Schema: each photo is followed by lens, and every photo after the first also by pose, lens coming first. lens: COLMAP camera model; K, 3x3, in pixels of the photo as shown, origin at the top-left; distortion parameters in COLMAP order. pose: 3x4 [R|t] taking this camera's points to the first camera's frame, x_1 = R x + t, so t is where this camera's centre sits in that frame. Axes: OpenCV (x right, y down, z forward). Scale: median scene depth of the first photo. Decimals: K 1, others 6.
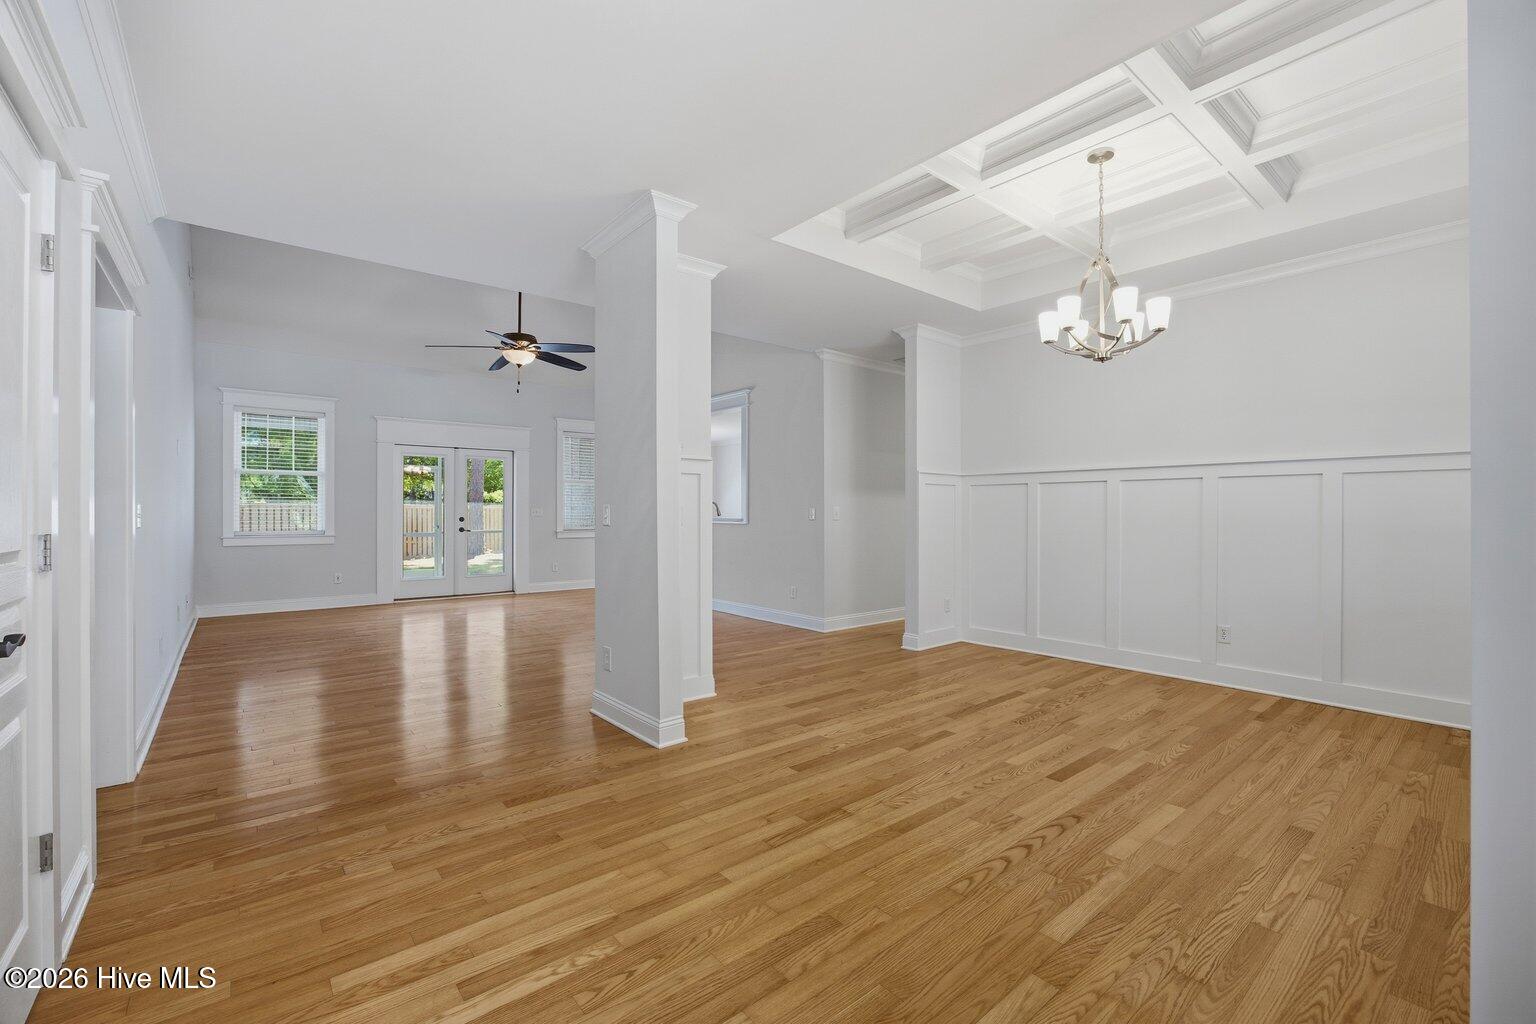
lens RADIAL K [[667.7, 0, 768.0], [0, 667.7, 512.0], [0, 0, 1]] dist [-0.025371, 0.008809]
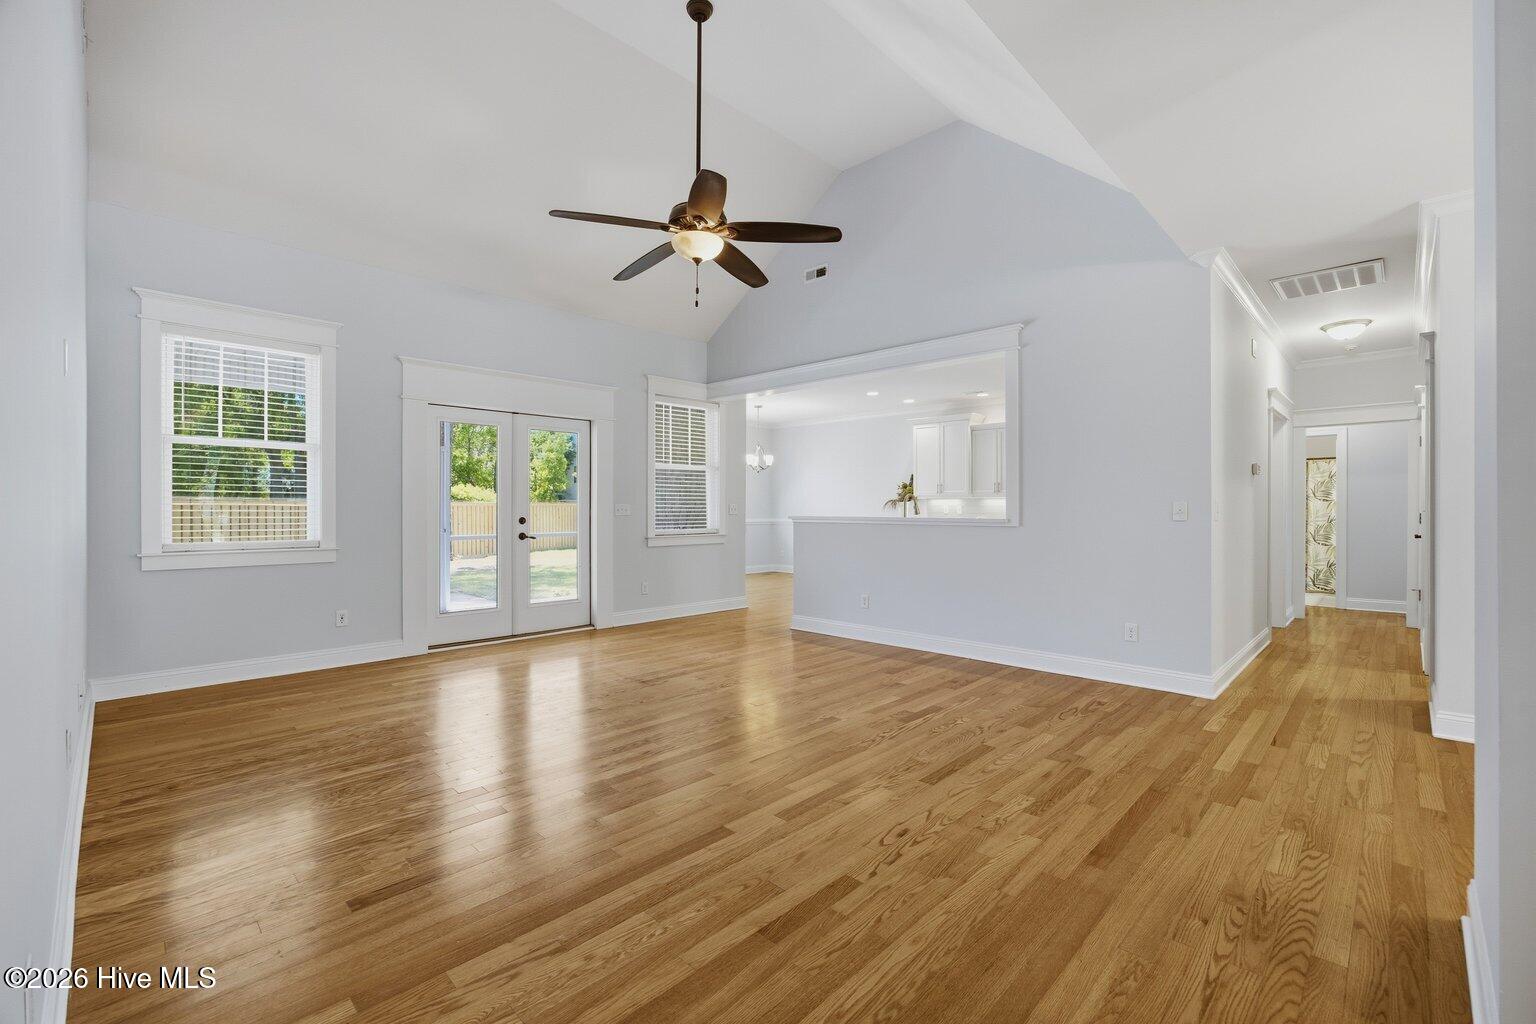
lens RADIAL K [[667.7, 0, 768.0], [0, 667.7, 512.0], [0, 0, 1]] dist [-0.025371, 0.008809]
pose [[0.993850, -0.001800, 0.110721, -0.327623], [0.001486, 0.999995, 0.002919, 0.000471], [-0.110726, -0.002737, 0.993847, 0.350866]]
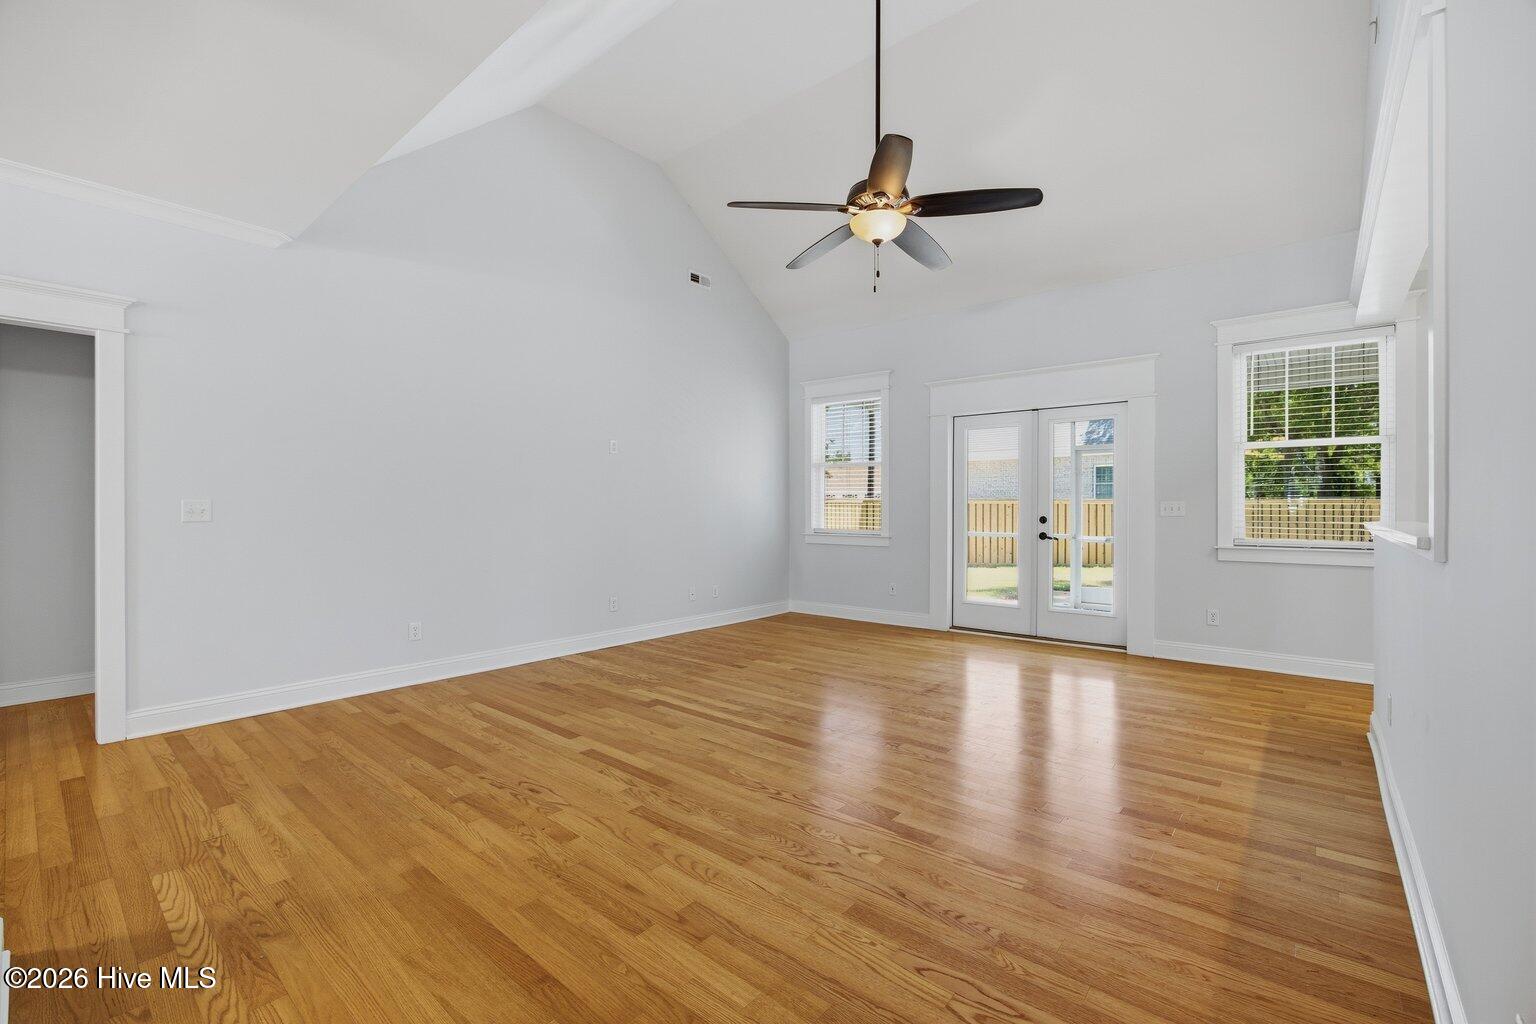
lens RADIAL K [[647.8, 0, 768.0], [0, 647.8, 512.0], [0, 0, 1]] dist [-0.036661, 0.009447]
pose [[0.180192, 0.004805, -0.983620, 0.118349], [-0.001513, 0.999988, 0.004607, 0.000754], [0.983630, 0.000658, 0.180197, 0.705405]]
